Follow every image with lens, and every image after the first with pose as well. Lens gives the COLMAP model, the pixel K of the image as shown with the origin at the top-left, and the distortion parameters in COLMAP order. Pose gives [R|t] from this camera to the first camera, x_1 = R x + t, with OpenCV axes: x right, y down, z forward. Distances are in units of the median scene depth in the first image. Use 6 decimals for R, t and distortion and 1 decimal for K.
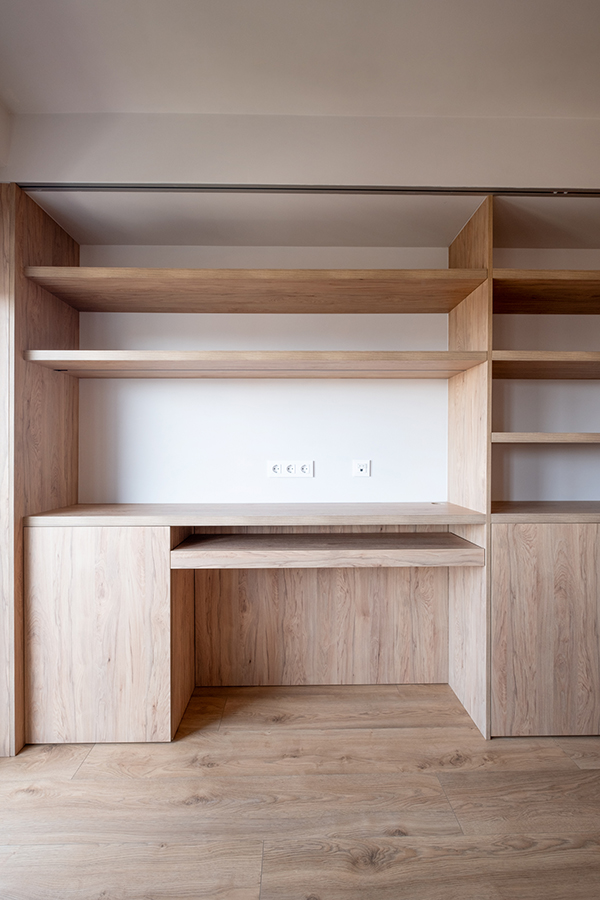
lens RADIAL K [[404.4, 0, 301.4], [0, 404.4, 451.6], [0, 0, 1]] dist [-0.004257, 0.001115]
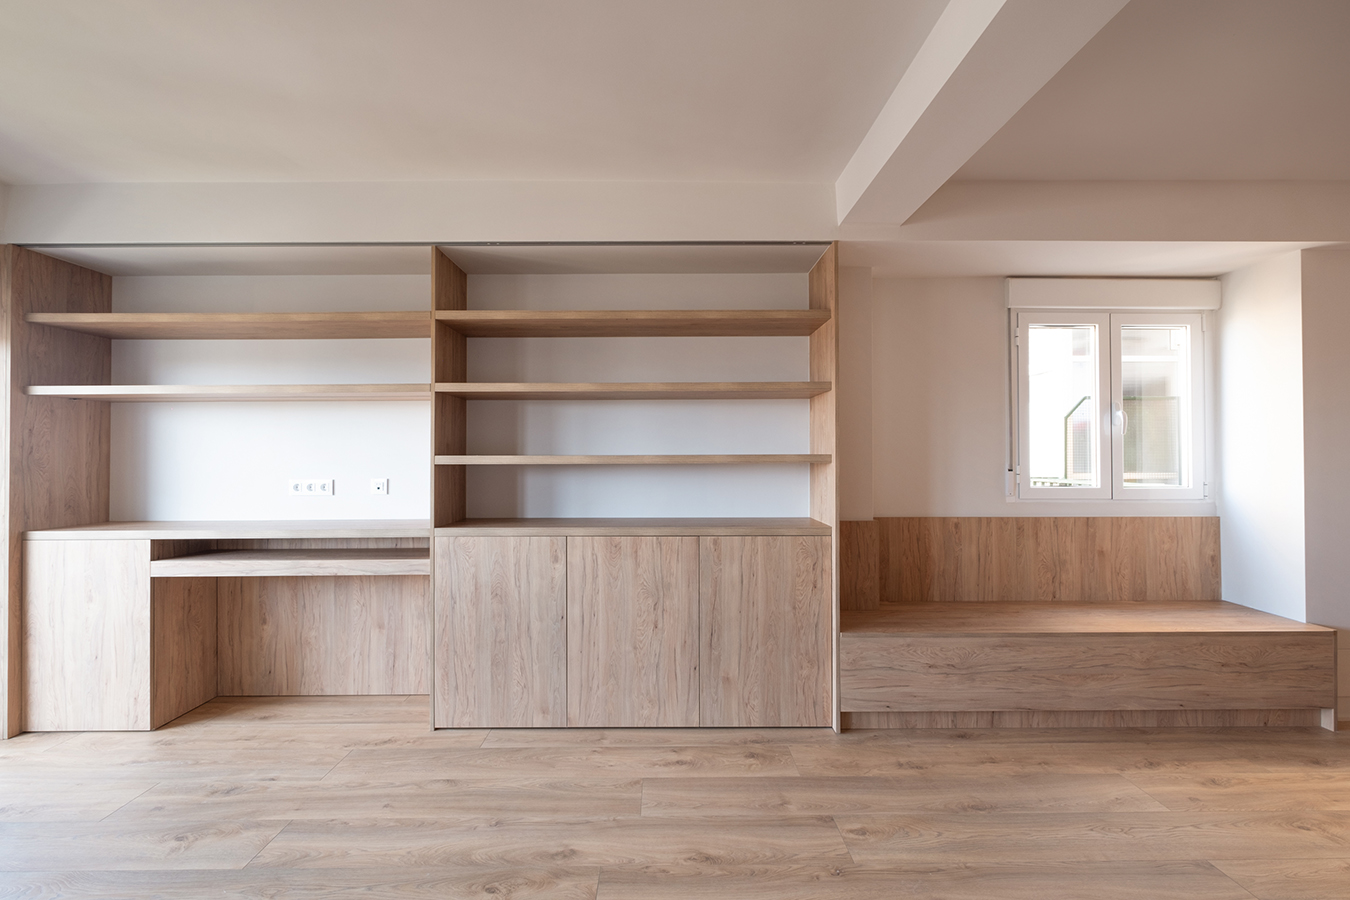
lens RADIAL K [[588.5, 0, 674.5], [0, 588.5, 448.7], [0, 0, 1]] dist [0.002961, -0.000214]
pose [[0.999782, -0.004820, -0.020306, 1.170425], [0.004618, 0.999939, -0.010006, -0.047125], [0.020353, 0.009910, 0.999744, -0.625177]]
